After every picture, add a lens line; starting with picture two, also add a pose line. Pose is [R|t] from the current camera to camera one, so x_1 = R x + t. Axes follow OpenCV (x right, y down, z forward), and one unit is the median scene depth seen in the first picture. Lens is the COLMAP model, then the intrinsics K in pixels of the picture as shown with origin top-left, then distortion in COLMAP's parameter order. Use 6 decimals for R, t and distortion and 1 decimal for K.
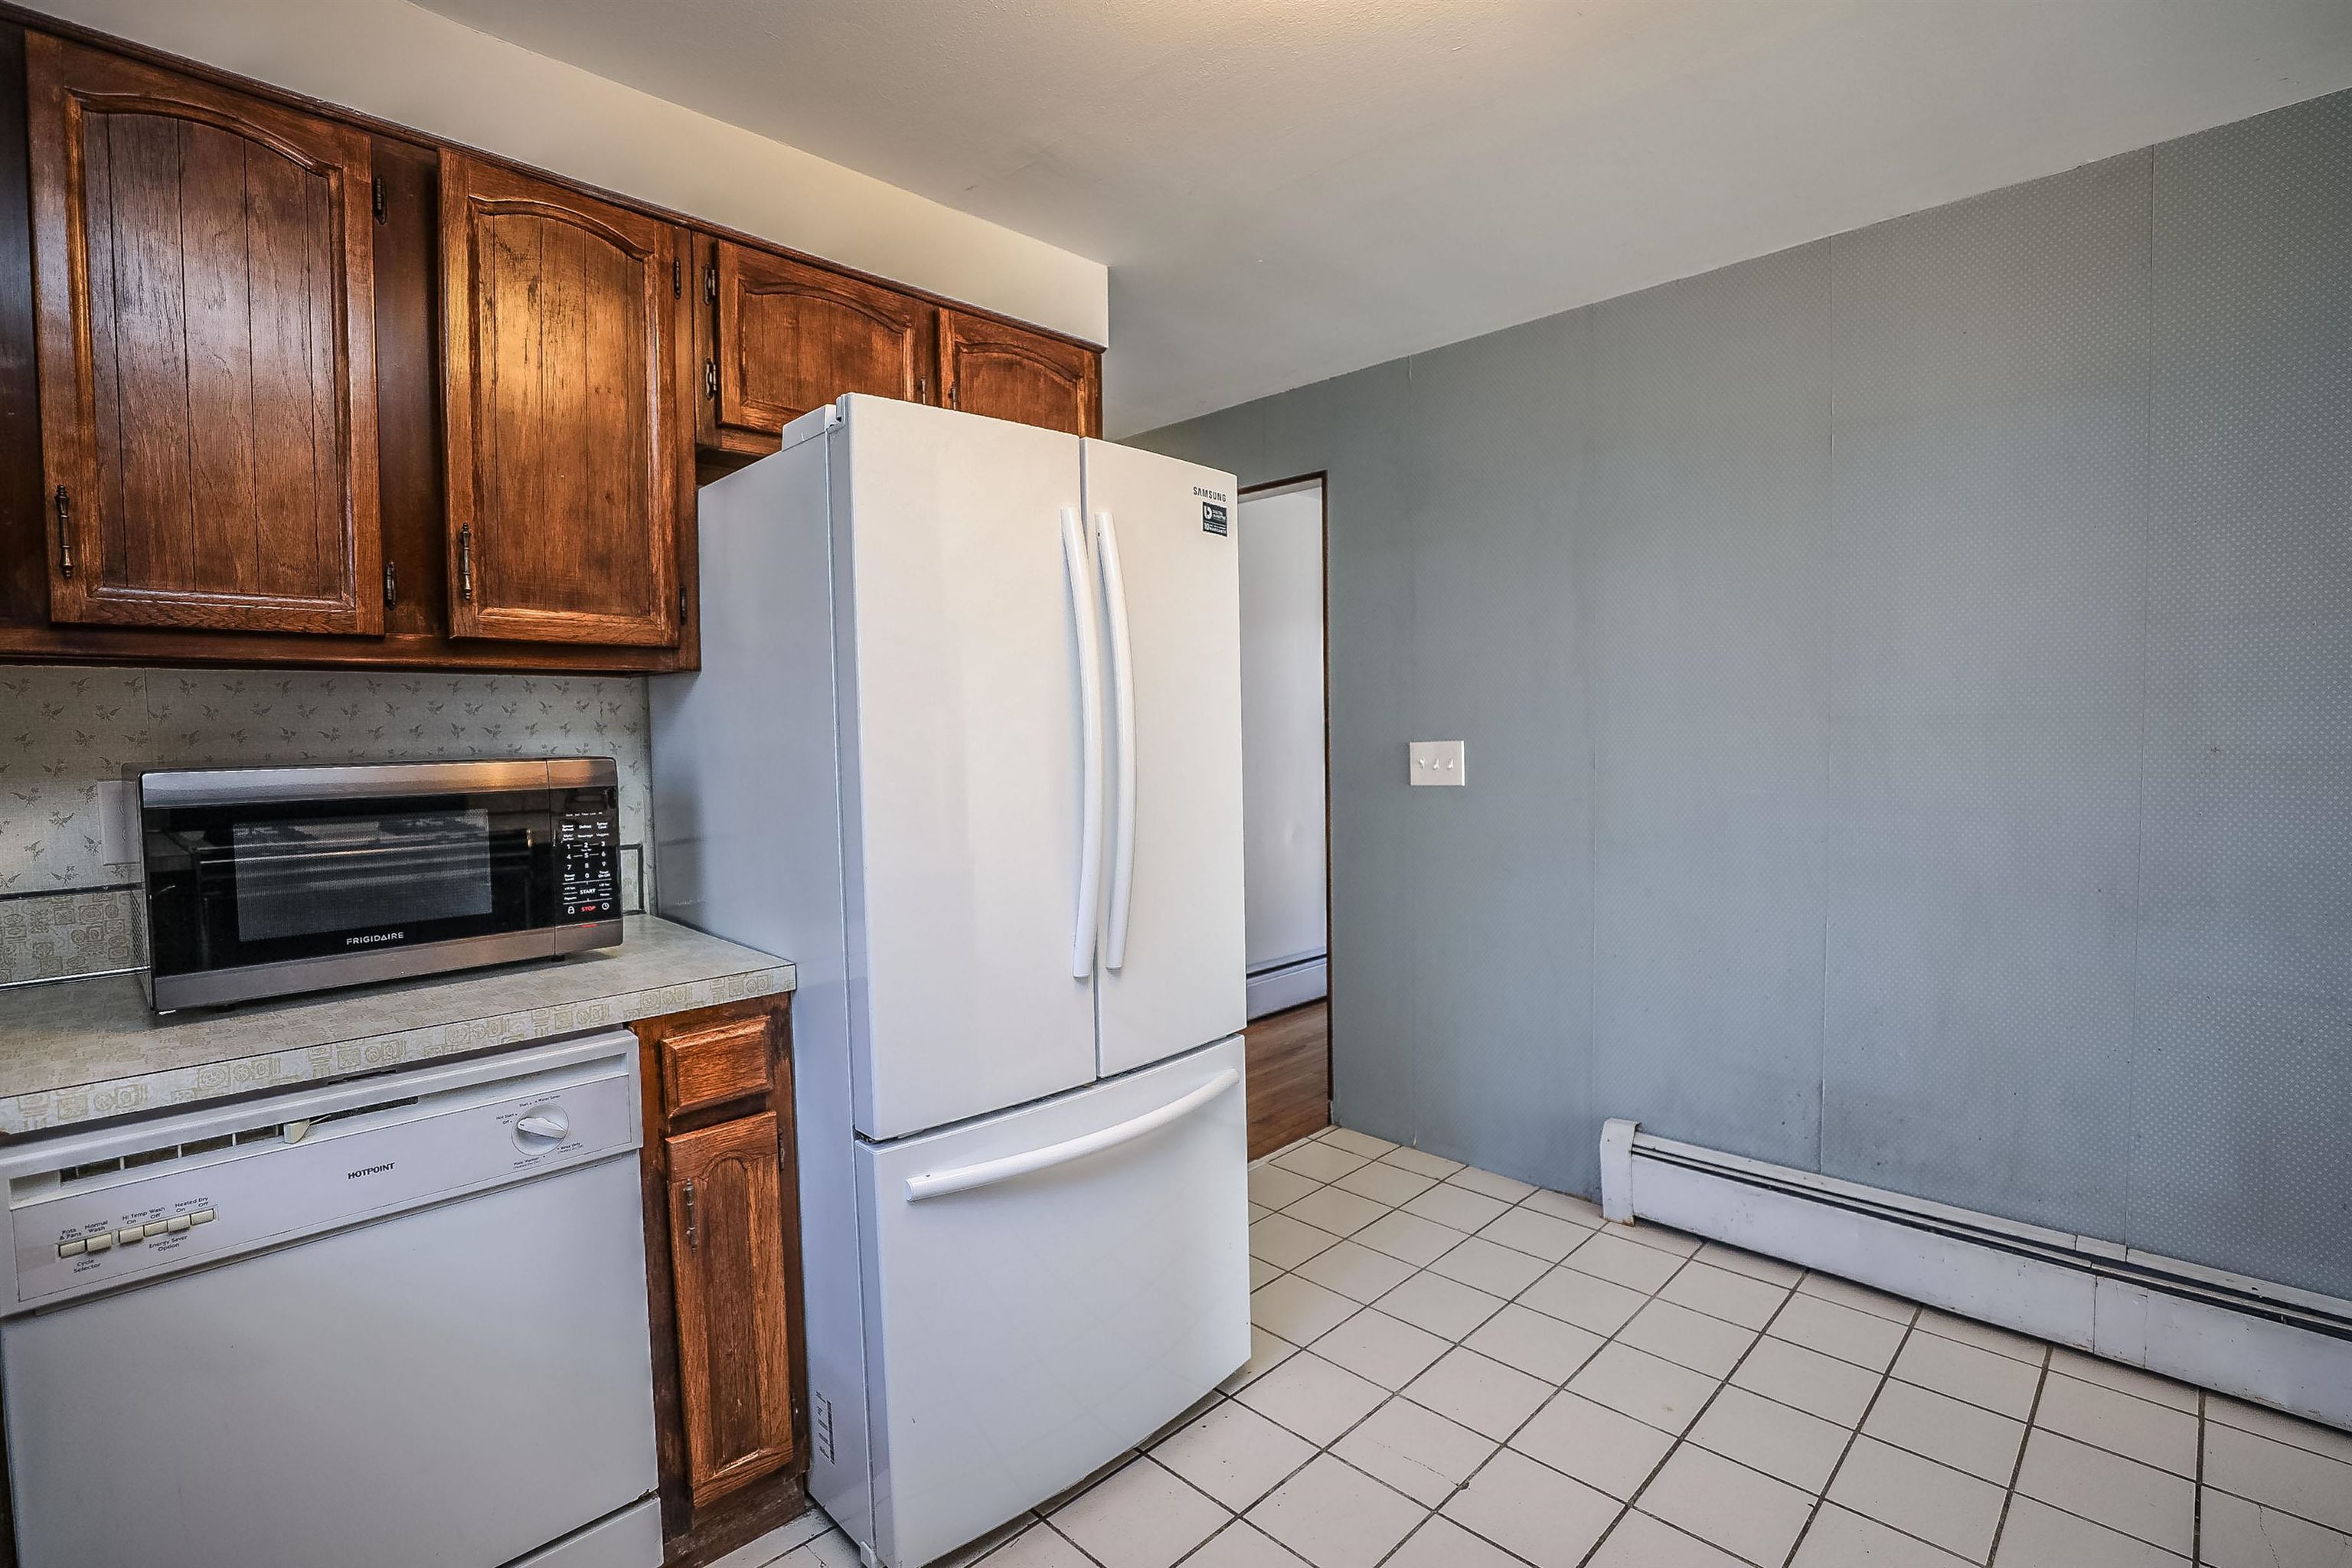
lens RADIAL K [[1072.1, 0, 1188.6], [0, 1072.1, 796.4], [0, 0, 1]] dist [-0.041531, 0.003776]
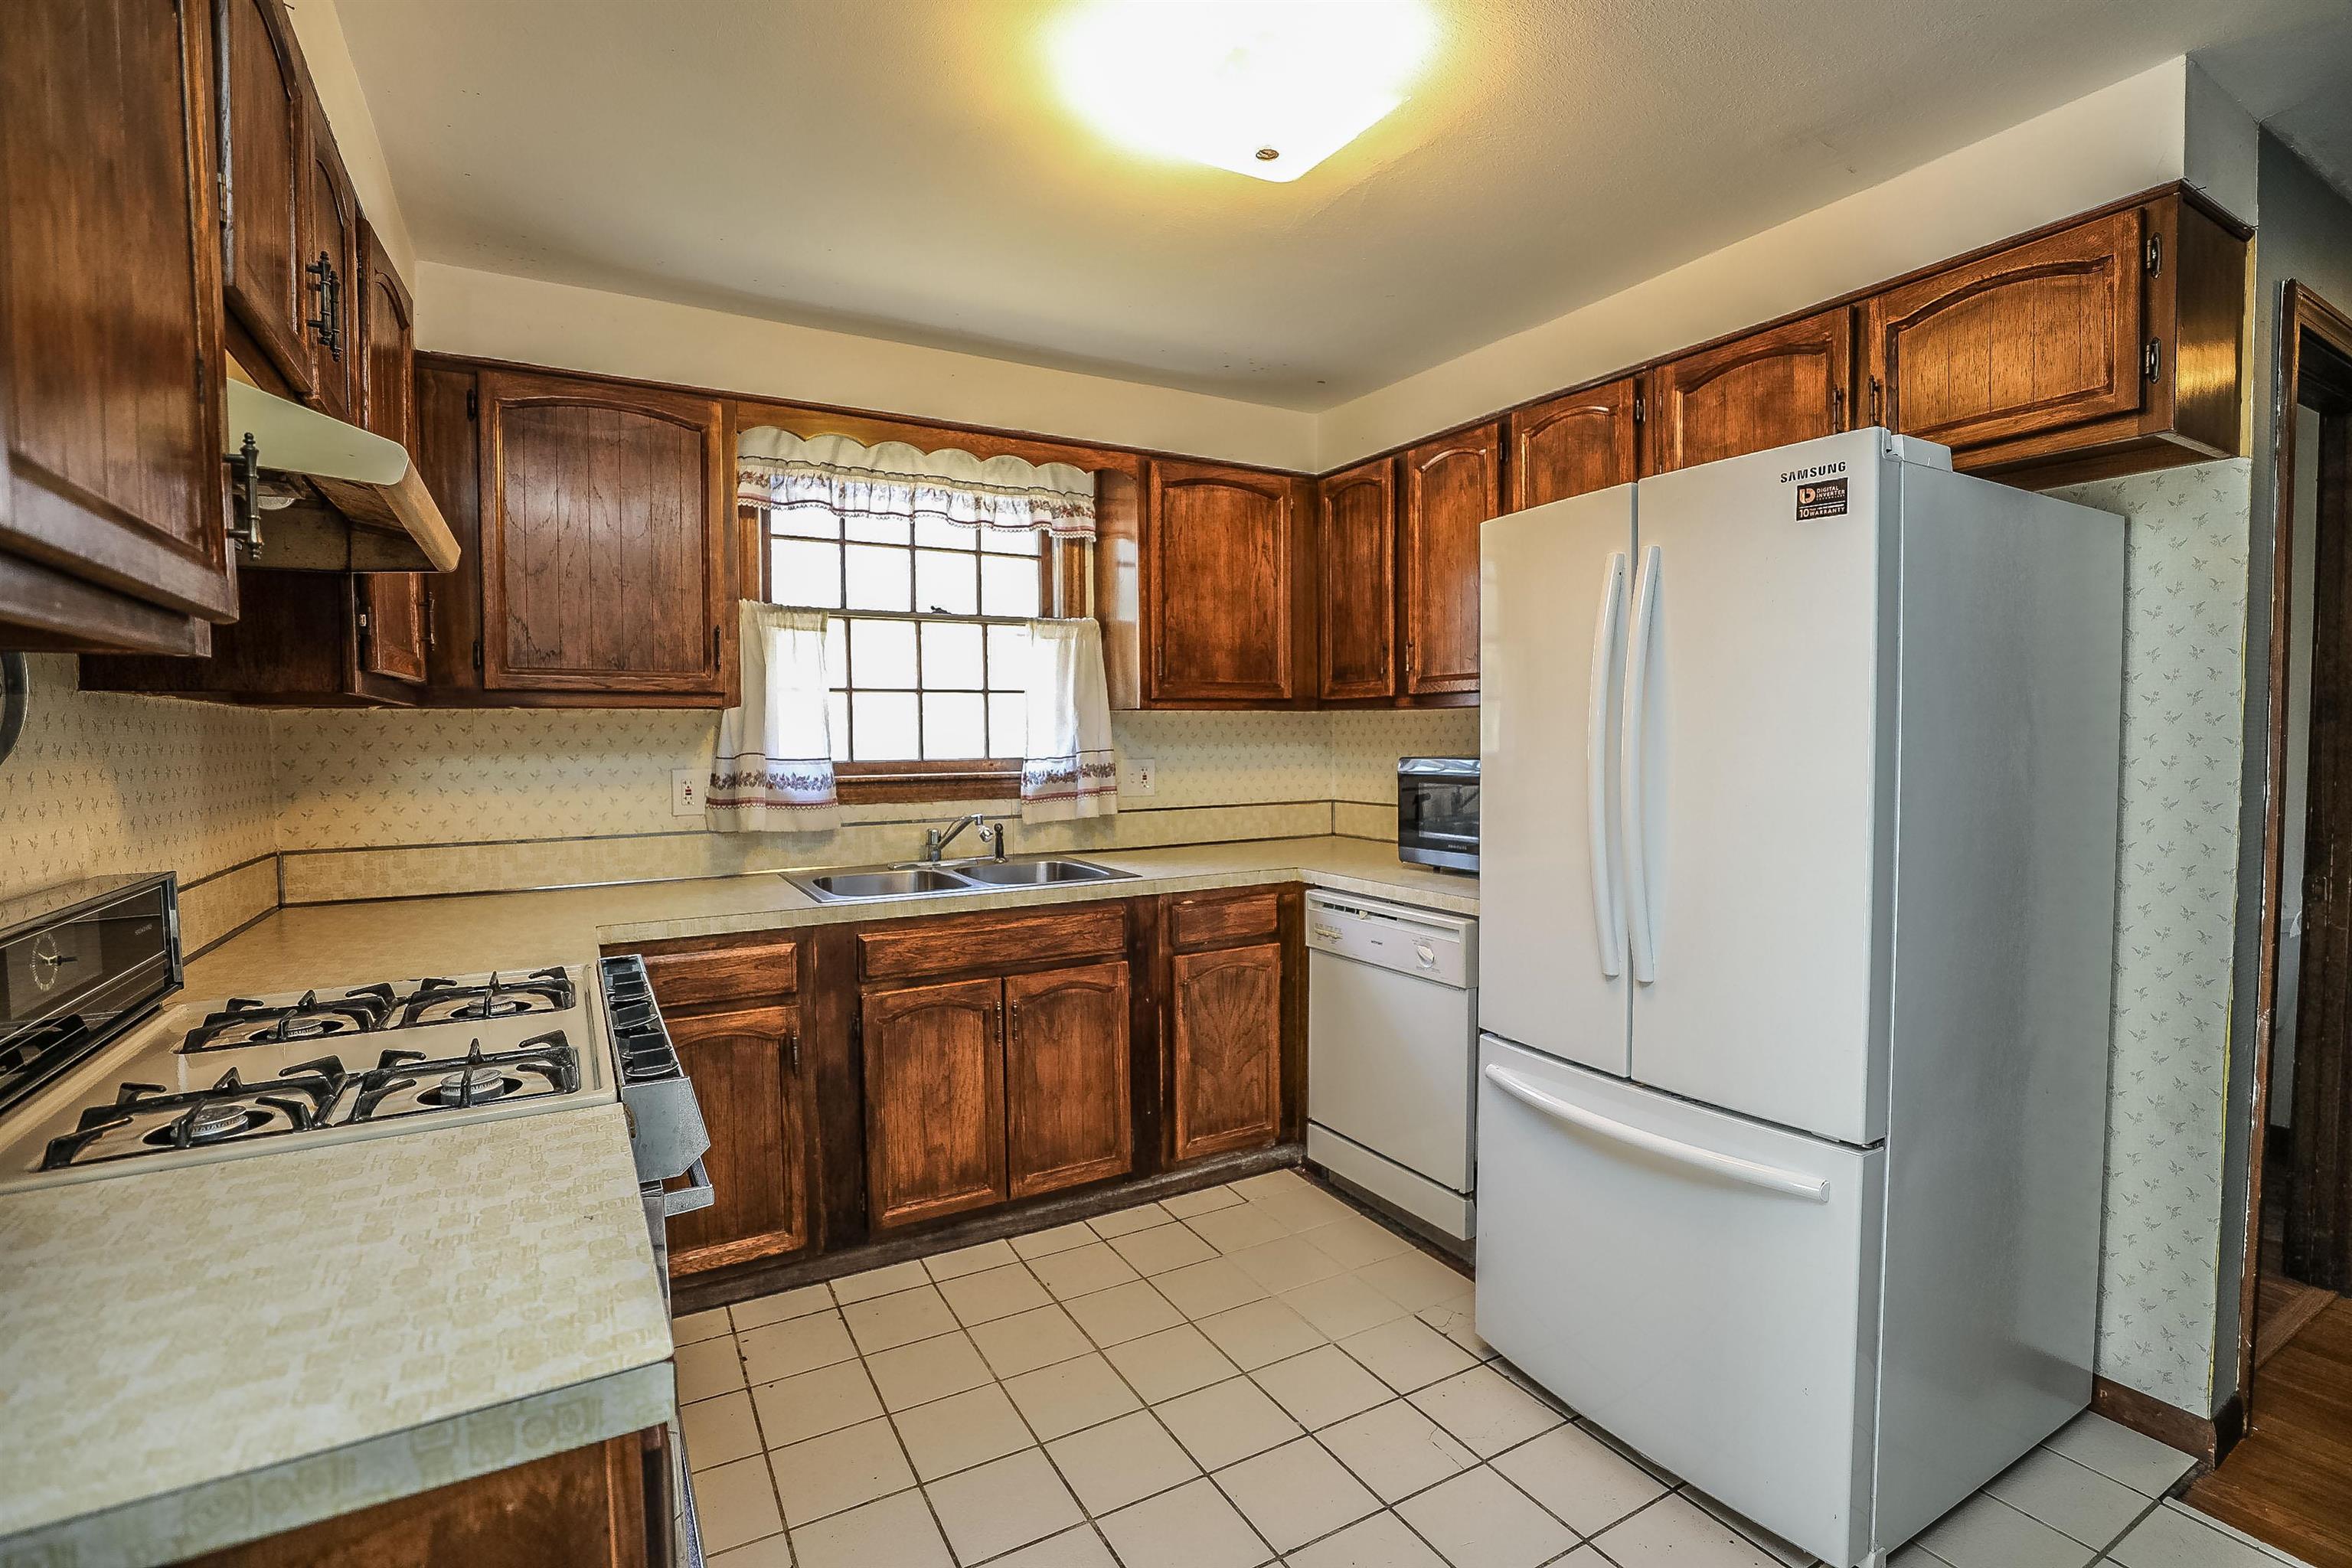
lens RADIAL K [[1072.1, 0, 1174.3], [0, 1072.1, 777.9], [0, 0, 1]] dist [-0.041531, 0.003776]
pose [[-0.277537, 0.056527, -0.959050, 0.965904], [-0.043732, 0.996489, 0.071390, -0.084367], [0.959719, 0.061755, -0.274091, 0.773872]]
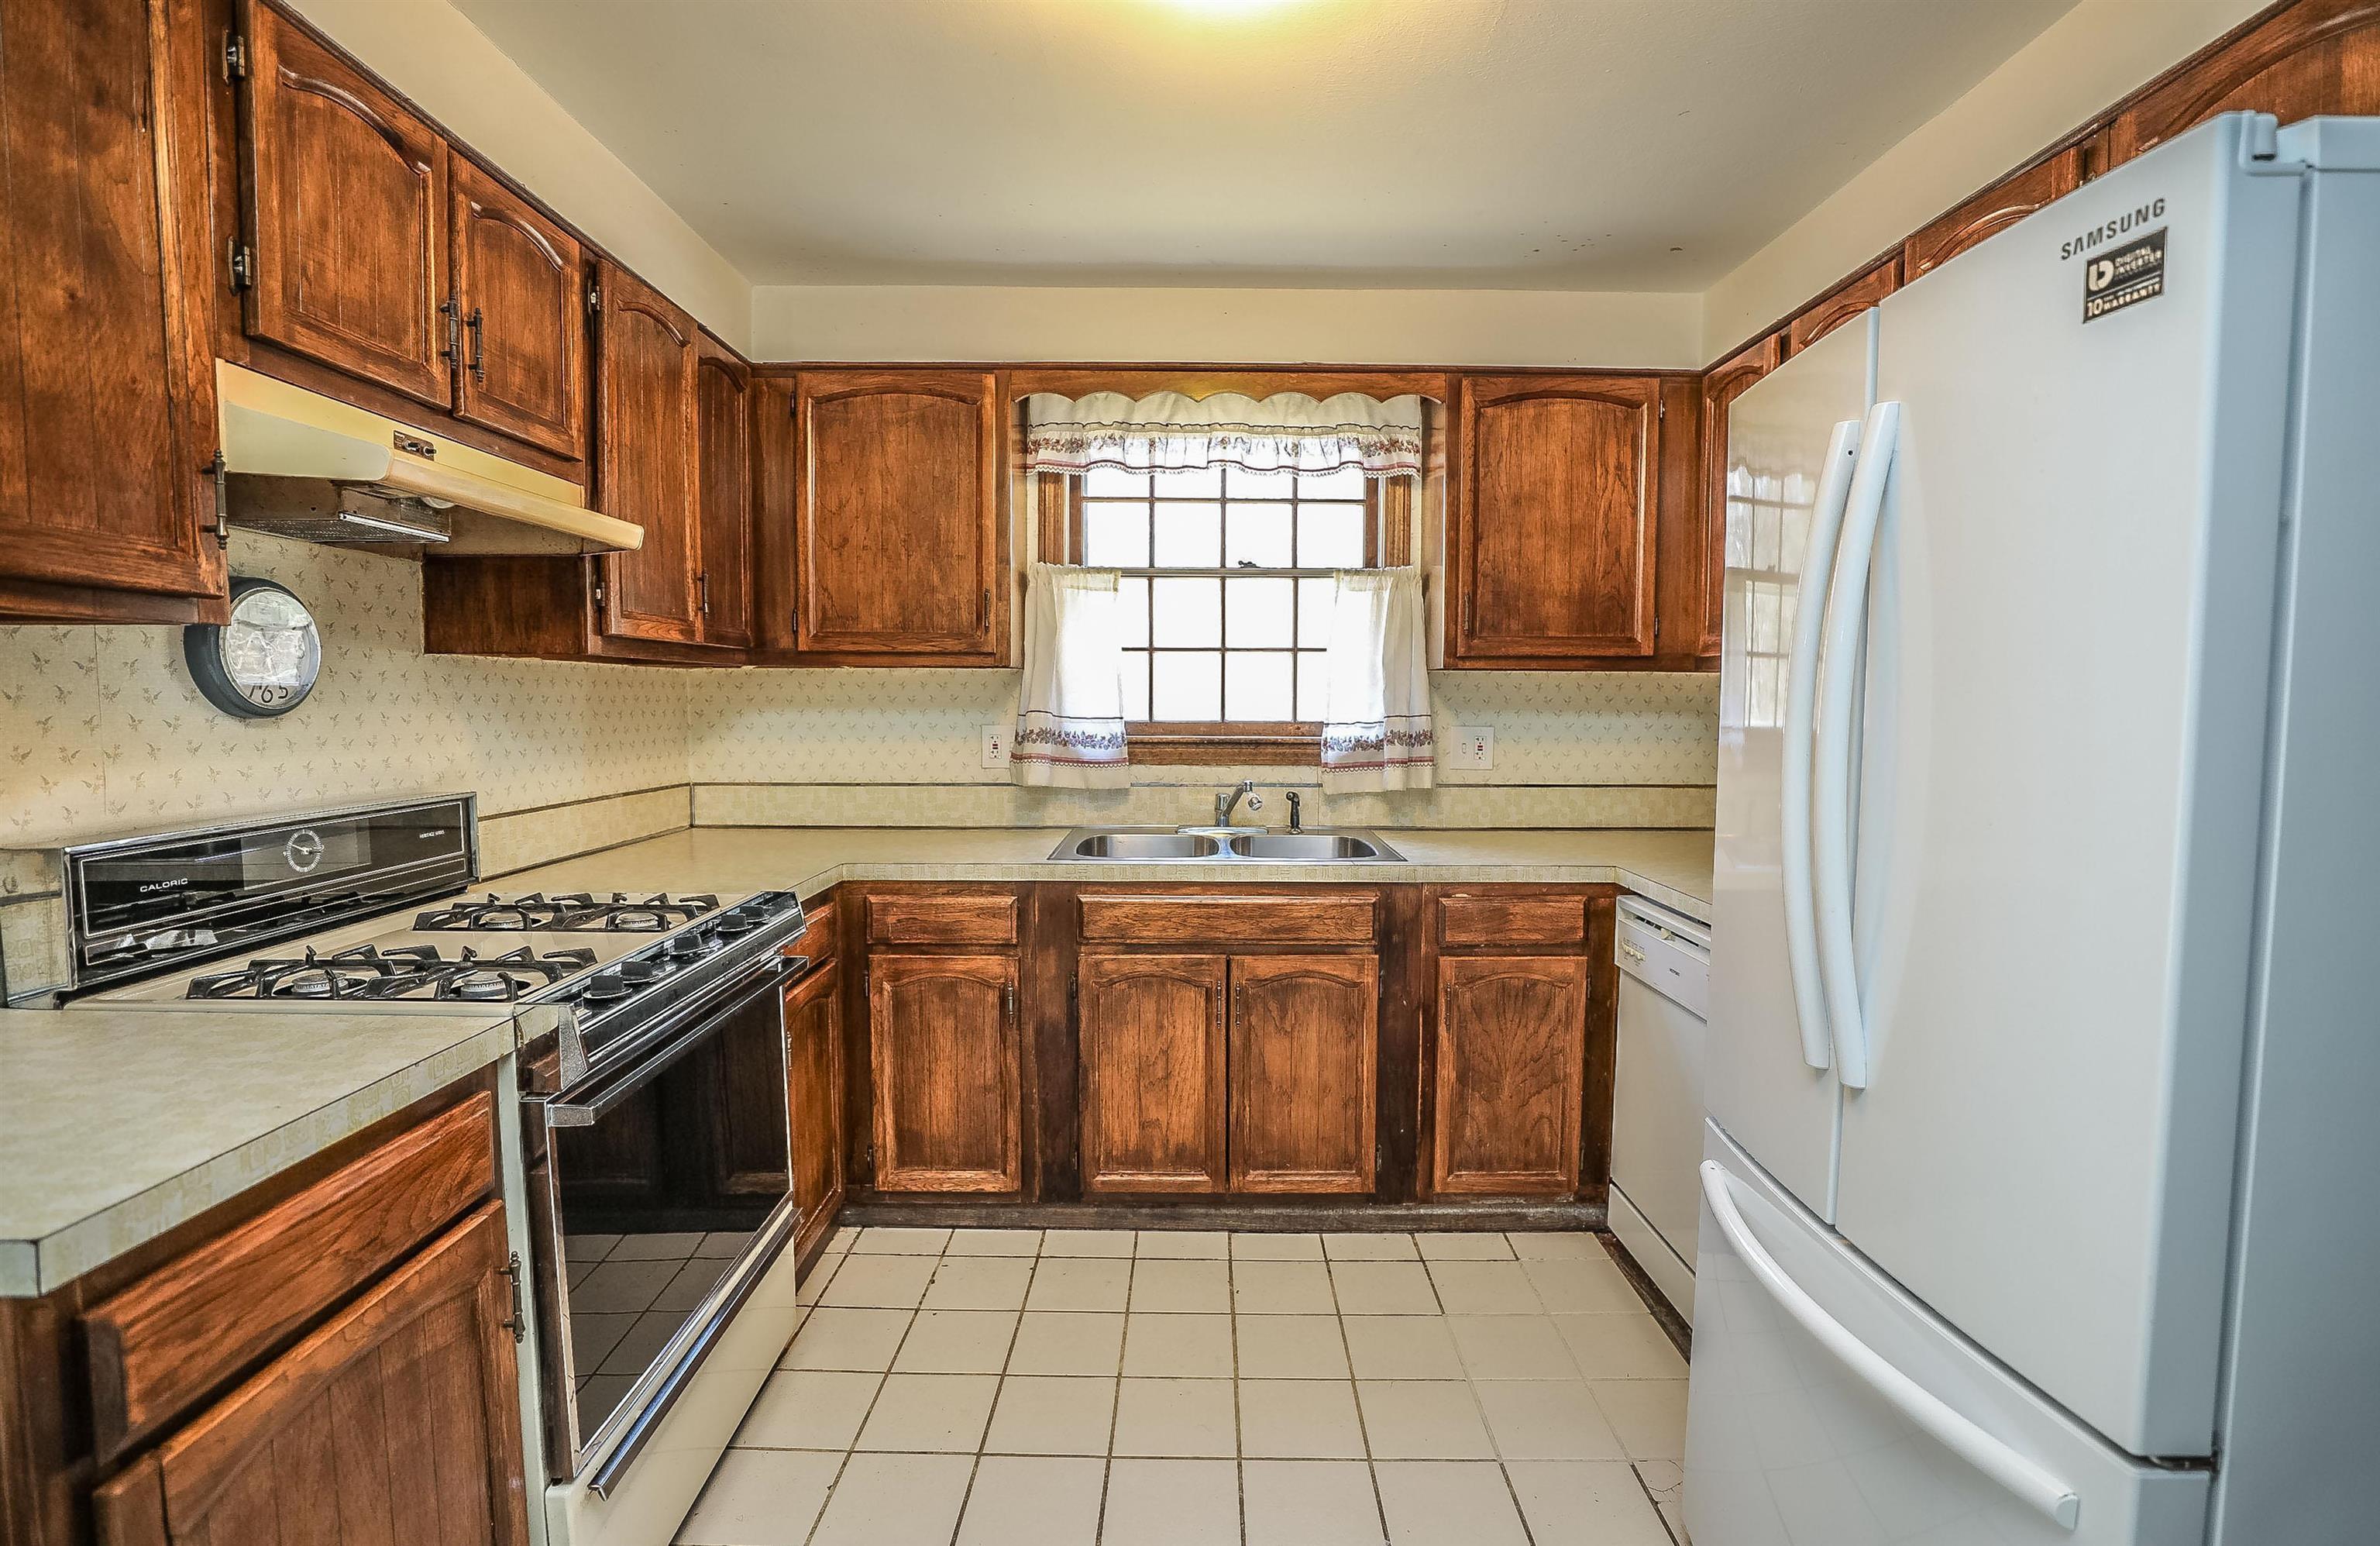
lens RADIAL K [[1086.9, 0, 1191.1], [0, 1086.9, 767.3], [0, 0, 1]] dist [-0.036524, 0.002020]
pose [[-0.720390, 0.055335, -0.691358, 0.633841], [-0.034095, 0.992782, 0.114987, -0.094338], [0.692731, 0.106407, -0.713303, 1.086062]]
